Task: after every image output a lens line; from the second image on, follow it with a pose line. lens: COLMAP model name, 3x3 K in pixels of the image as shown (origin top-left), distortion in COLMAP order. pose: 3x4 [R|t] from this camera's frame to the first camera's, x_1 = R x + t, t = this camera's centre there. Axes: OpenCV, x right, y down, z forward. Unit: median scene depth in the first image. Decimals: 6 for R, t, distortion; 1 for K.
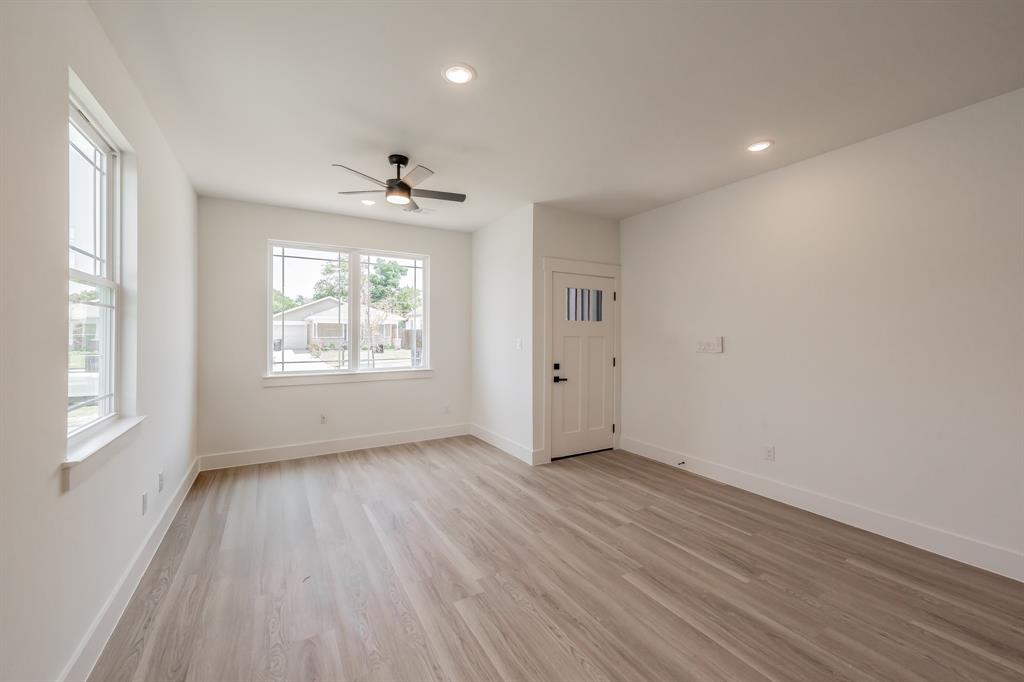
lens RADIAL K [[403.6, 0, 513.6], [0, 403.6, 332.3], [0, 0, 1]] dist [-0.011521, 0.000075]
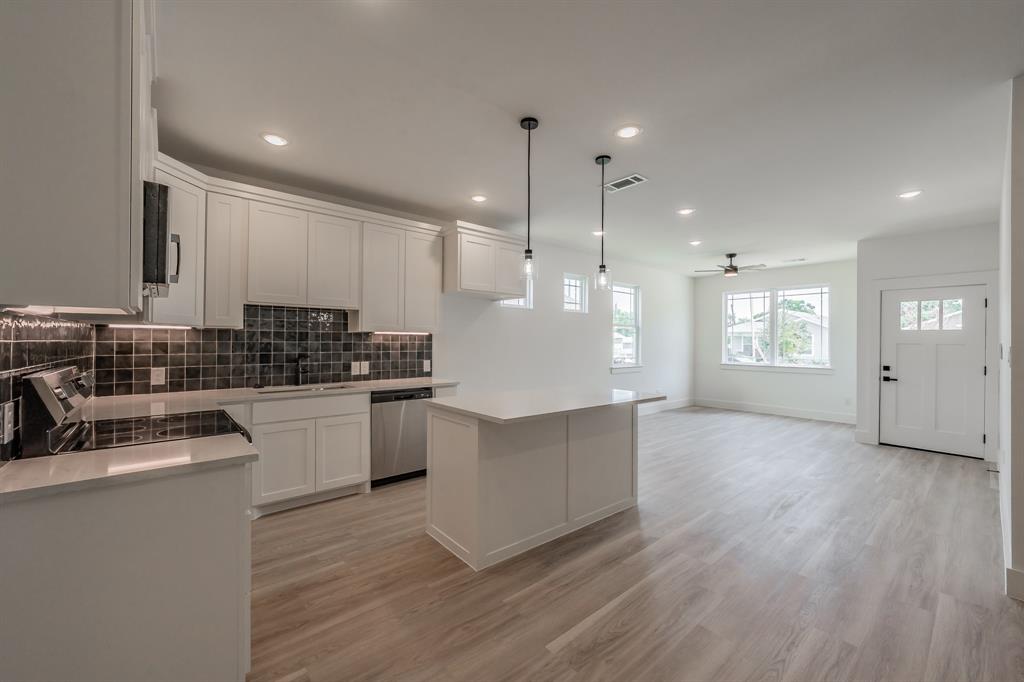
lens RADIAL K [[403.6, 0, 513.6], [0, 403.6, 342.4], [0, 0, 1]] dist [-0.011521, 0.000075]
pose [[0.165946, 0.002086, -0.986133, 1.108567], [-0.004398, 0.999989, 0.001376, 0.010539], [0.986125, 0.004109, 0.165953, -0.306744]]
